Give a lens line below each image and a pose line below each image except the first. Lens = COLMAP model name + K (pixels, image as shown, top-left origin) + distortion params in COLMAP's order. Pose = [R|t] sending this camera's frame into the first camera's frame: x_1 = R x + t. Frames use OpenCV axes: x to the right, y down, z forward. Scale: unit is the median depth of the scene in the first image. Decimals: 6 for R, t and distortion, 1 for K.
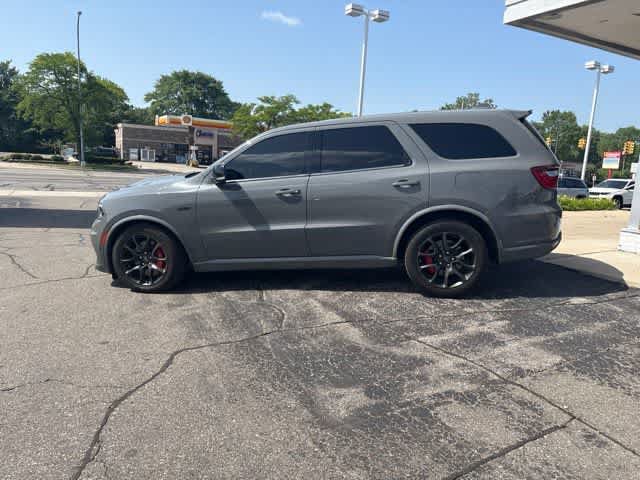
lens RADIAL K [[482.8, 0, 318.2], [0, 482.8, 245.4], [0, 0, 1]] dist [0.045871, -0.039738]
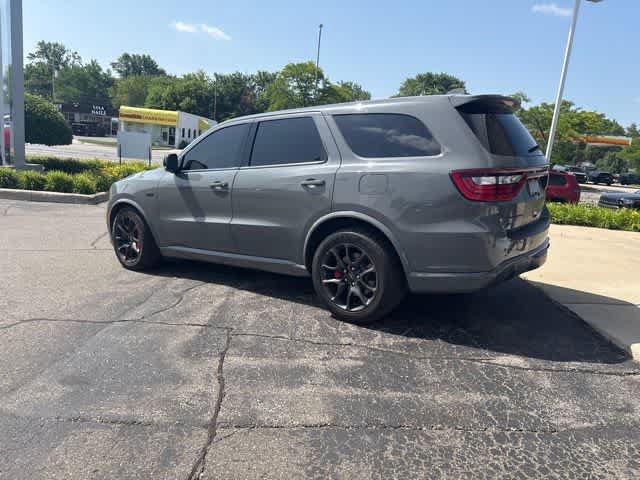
lens RADIAL K [[482.8, 0, 323.9], [0, 482.8, 237.3], [0, 0, 1]] dist [0.045871, -0.039738]
pose [[0.886789, 0.108962, -0.449147, 0.066819], [-0.117271, 0.993056, 0.009376, -0.004609], [0.447049, 0.044357, 0.893409, 0.026272]]
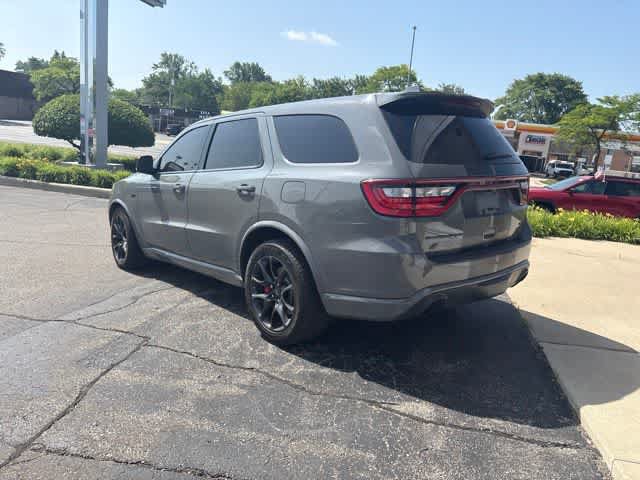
lens RADIAL K [[482.8, 0, 321.9], [0, 482.8, 236.1], [0, 0, 1]] dist [0.045871, -0.039738]
pose [[0.771210, 0.144844, -0.619884, 0.088123], [-0.162834, 0.986260, 0.027867, -0.010363], [0.615403, 0.079446, 0.784199, 0.050078]]
